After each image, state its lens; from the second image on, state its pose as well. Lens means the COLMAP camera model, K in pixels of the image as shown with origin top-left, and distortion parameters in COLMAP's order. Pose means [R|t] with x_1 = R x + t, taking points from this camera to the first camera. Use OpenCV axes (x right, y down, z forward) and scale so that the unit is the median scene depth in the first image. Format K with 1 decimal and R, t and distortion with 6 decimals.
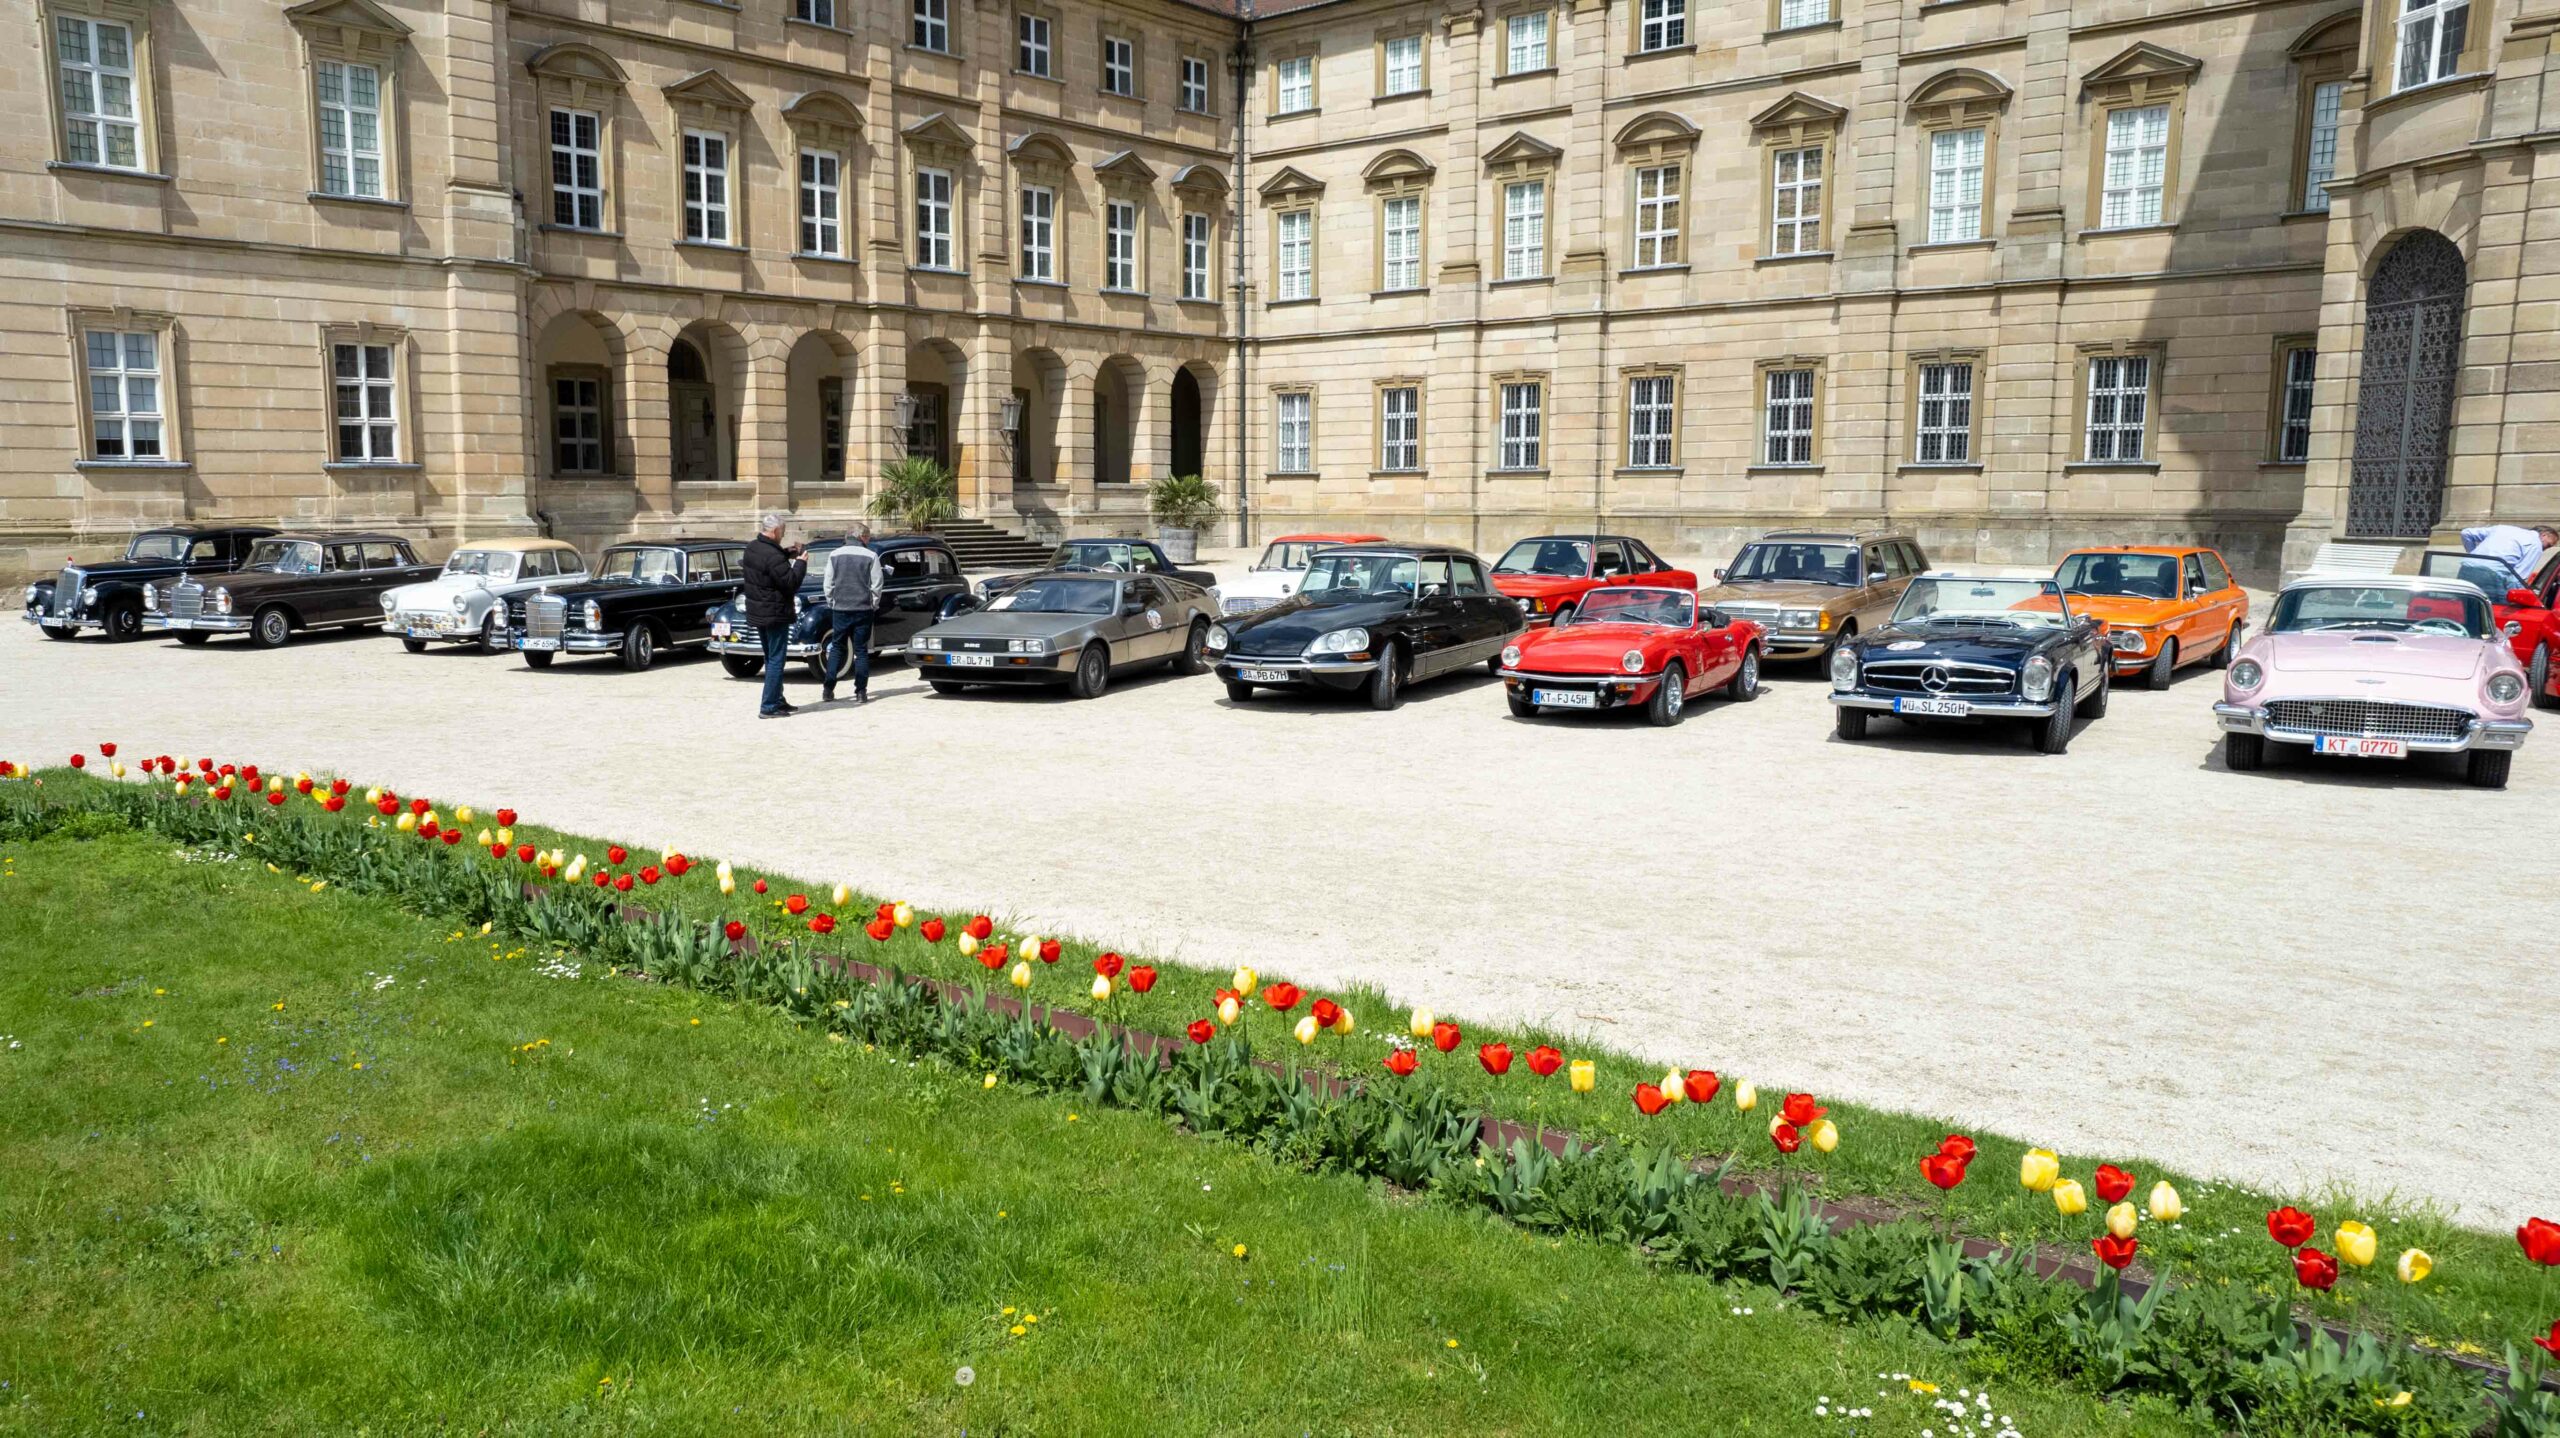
lens RADIAL K [[1873.8, 0, 1137.7], [0, 1873.8, 809.6], [0, 0, 1]] dist [-0.053332, 0.004085]
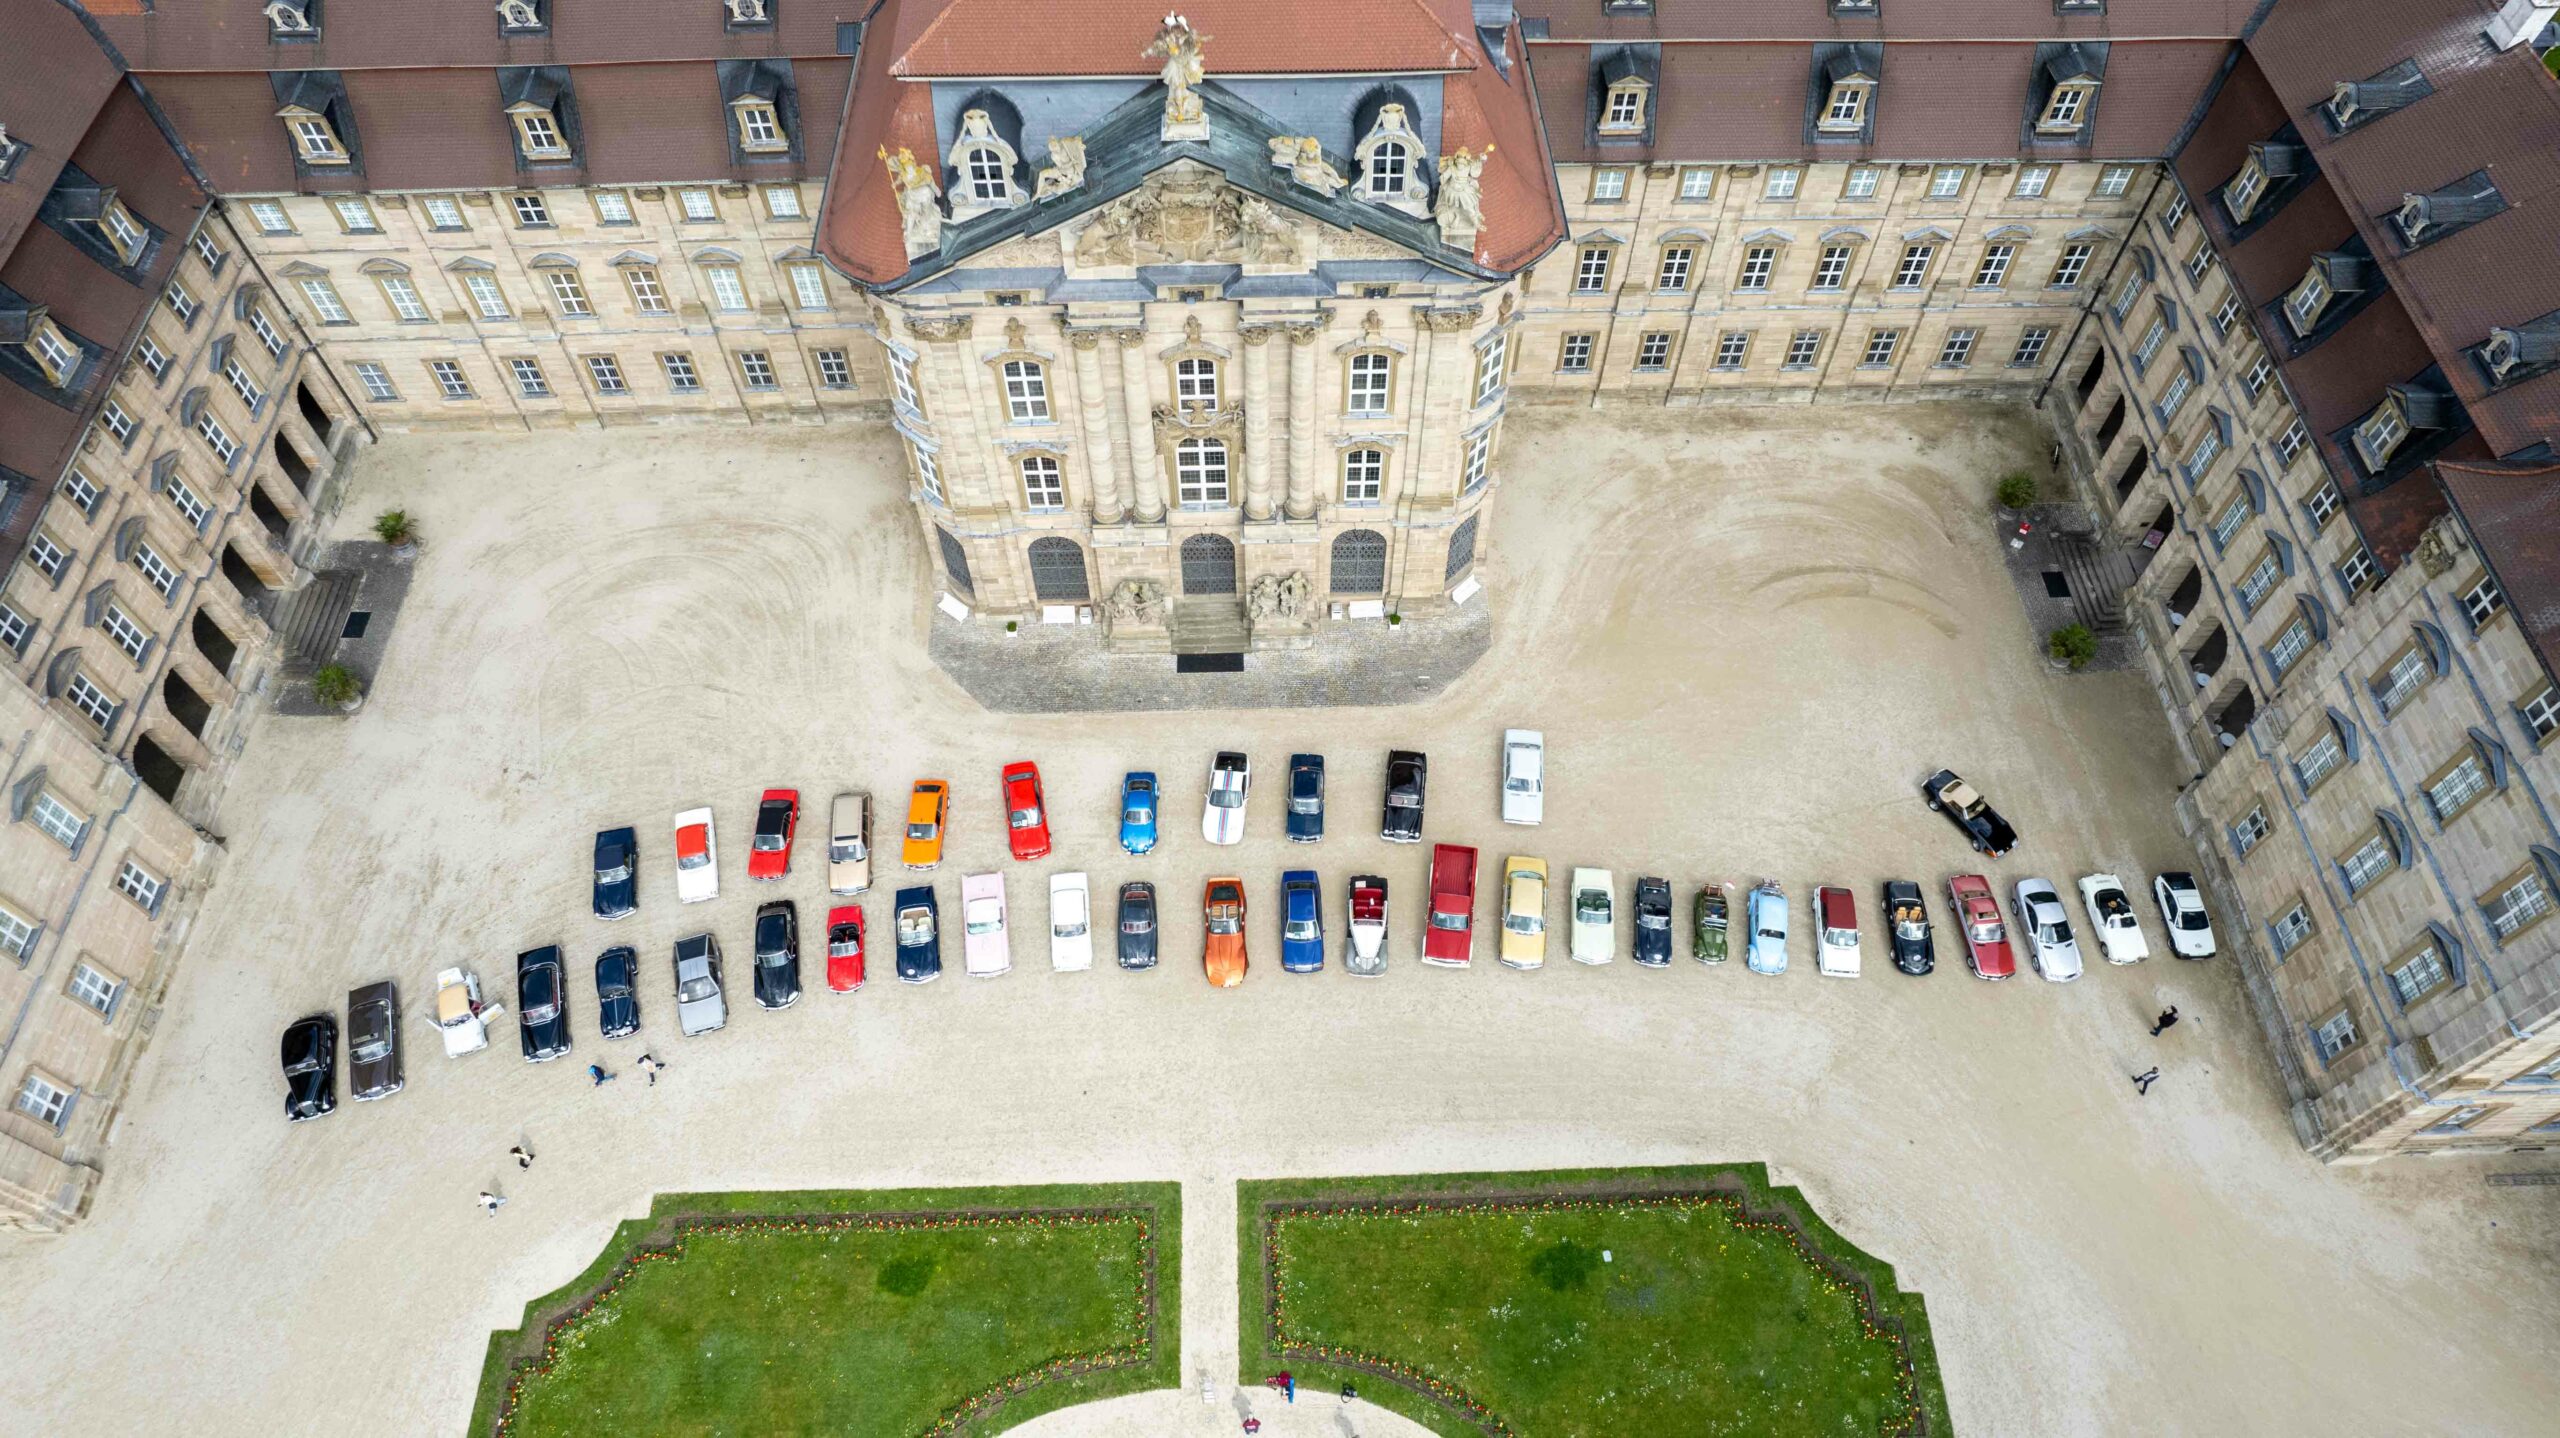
lens RADIAL K [[1640.2, 0, 1280.6], [0, 1640.2, 711.0], [0, 0, 1]] dist [-0.073916, 0.068481]
pose [[0.727369, -0.568902, 0.383778, -0.054140], [0.108542, 0.647576, 0.754231, -1.150653], [-0.677608, -0.506948, 0.532776, -0.520965]]
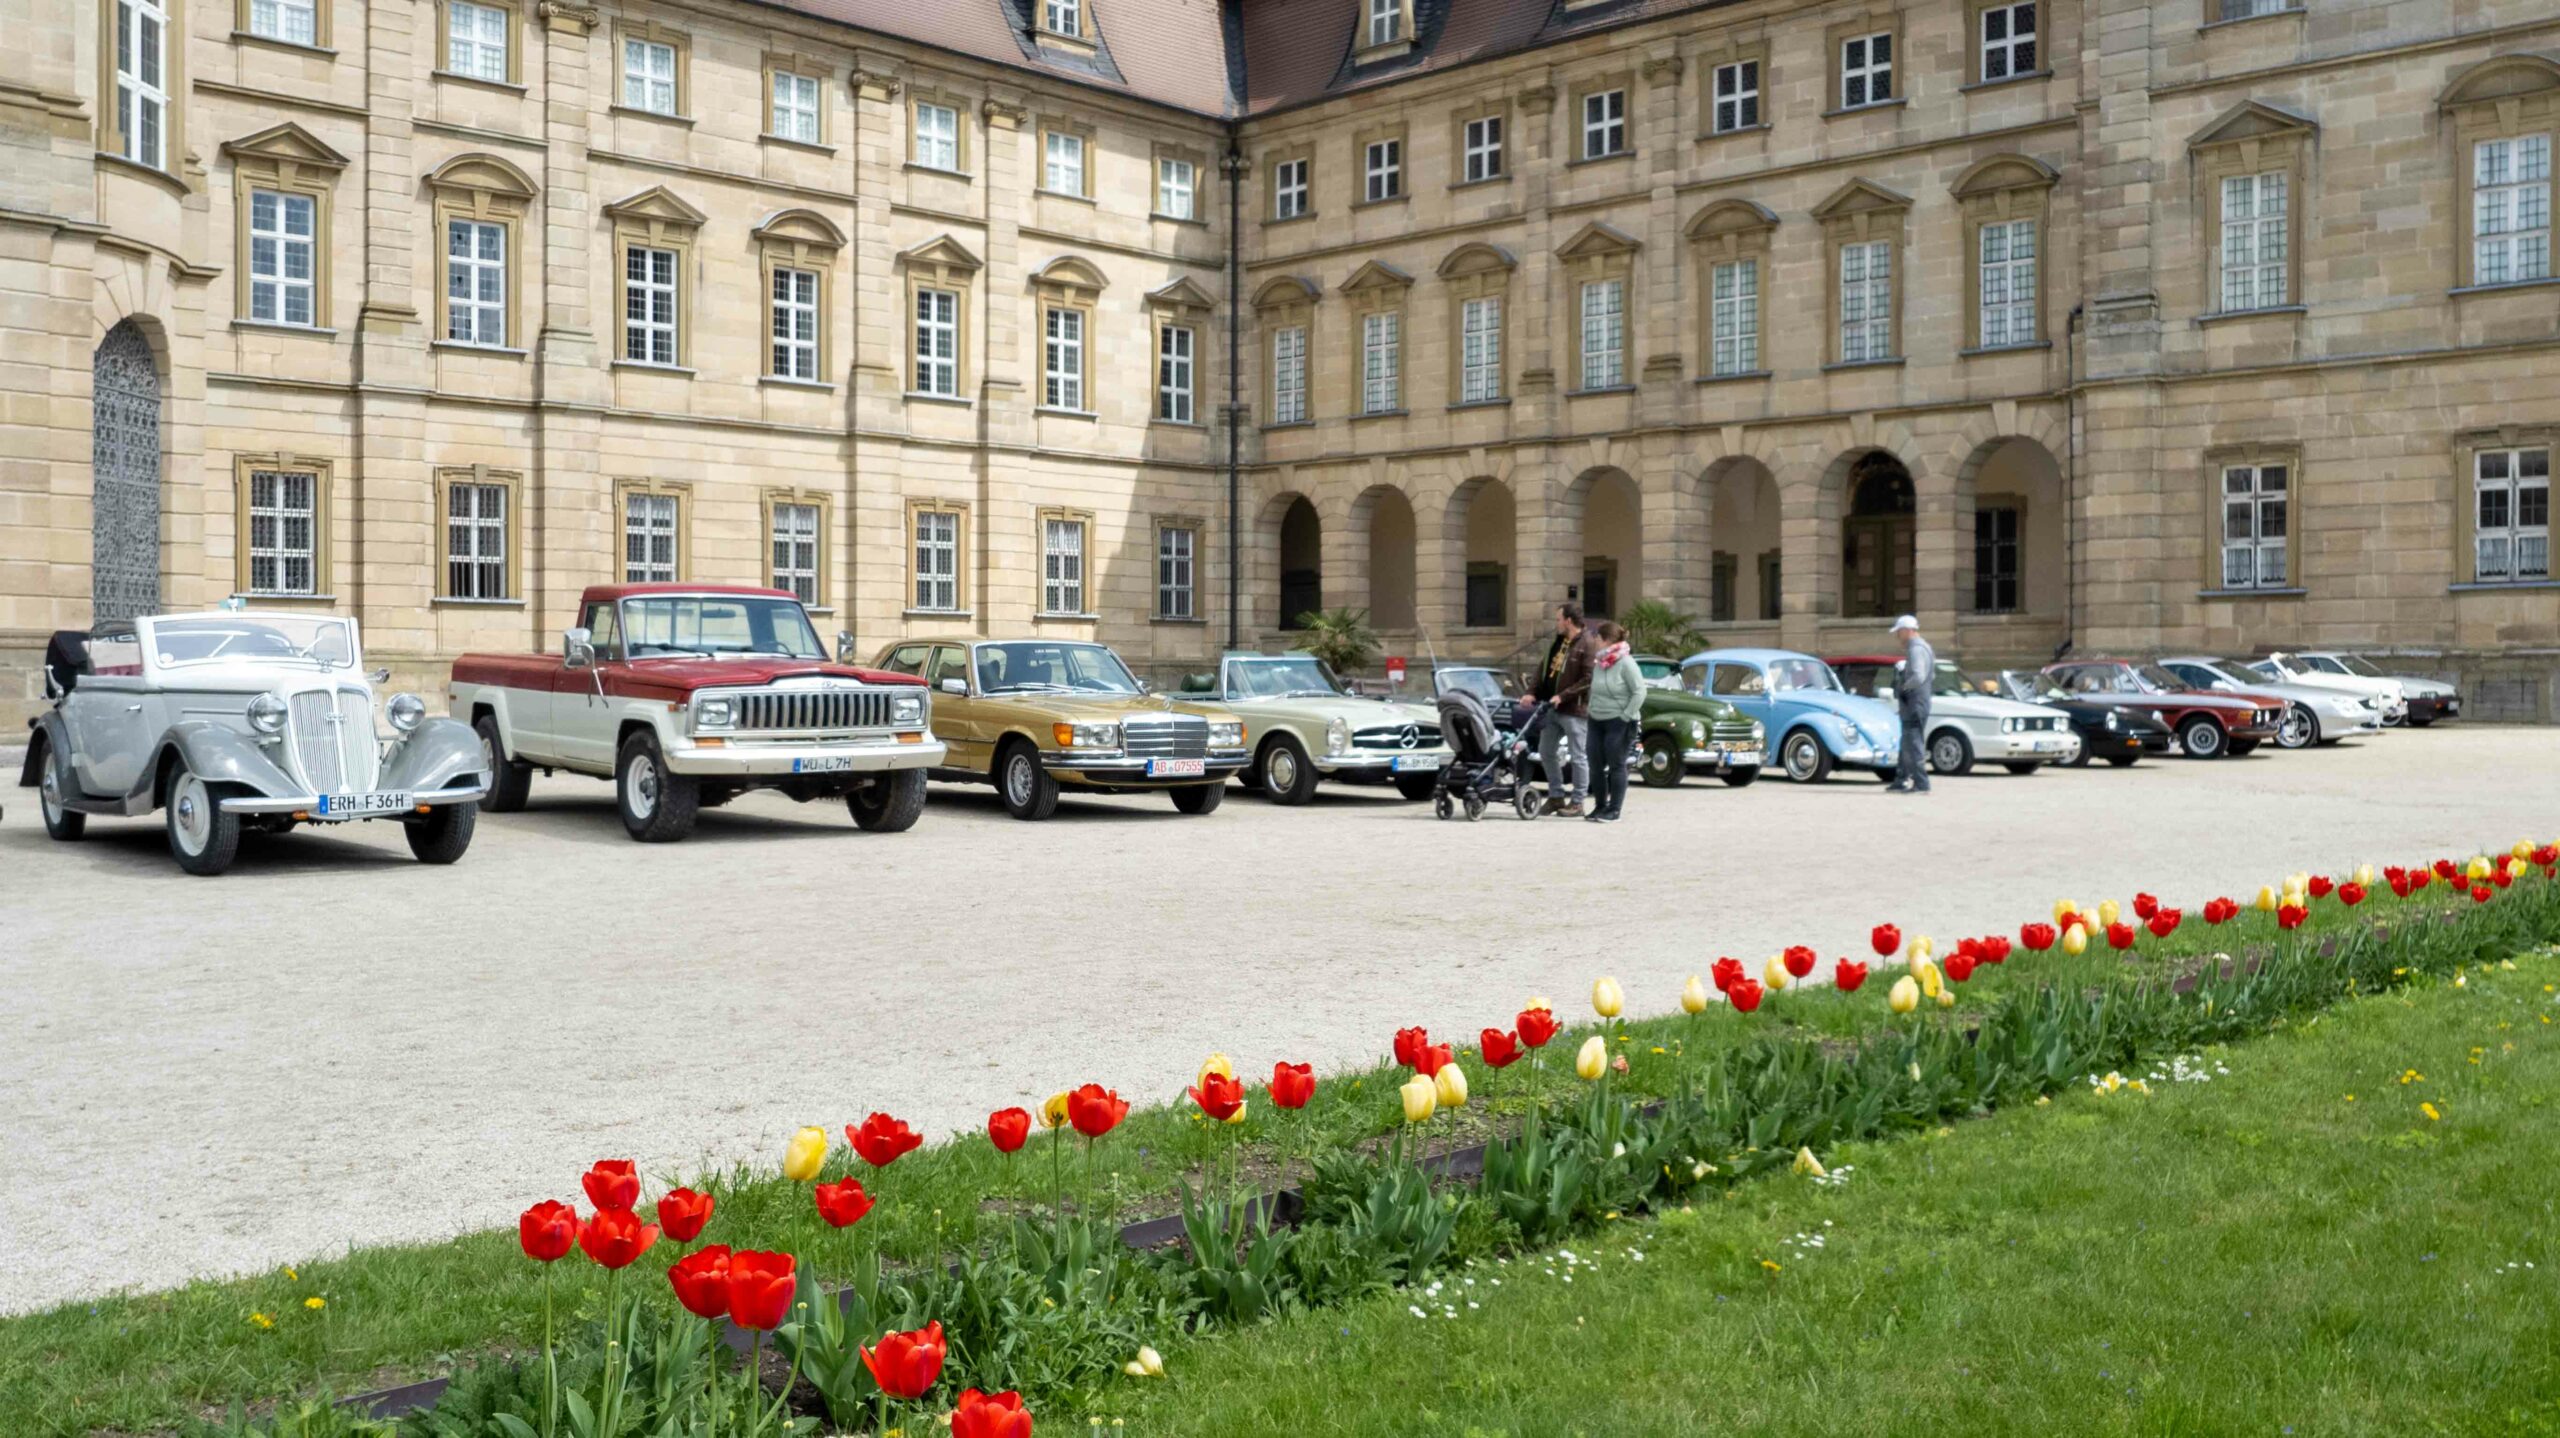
lens RADIAL K [[2295.0, 0, 1357.0], [0, 2295.0, 722.6], [0, 0, 1]] dist [-0.061792, 0.023897]
pose [[0.021364, -0.013050, 0.999687, 0.134186], [0.159911, 0.987086, 0.009468, 0.028472], [-0.986900, 0.159659, 0.023175, -0.078901]]
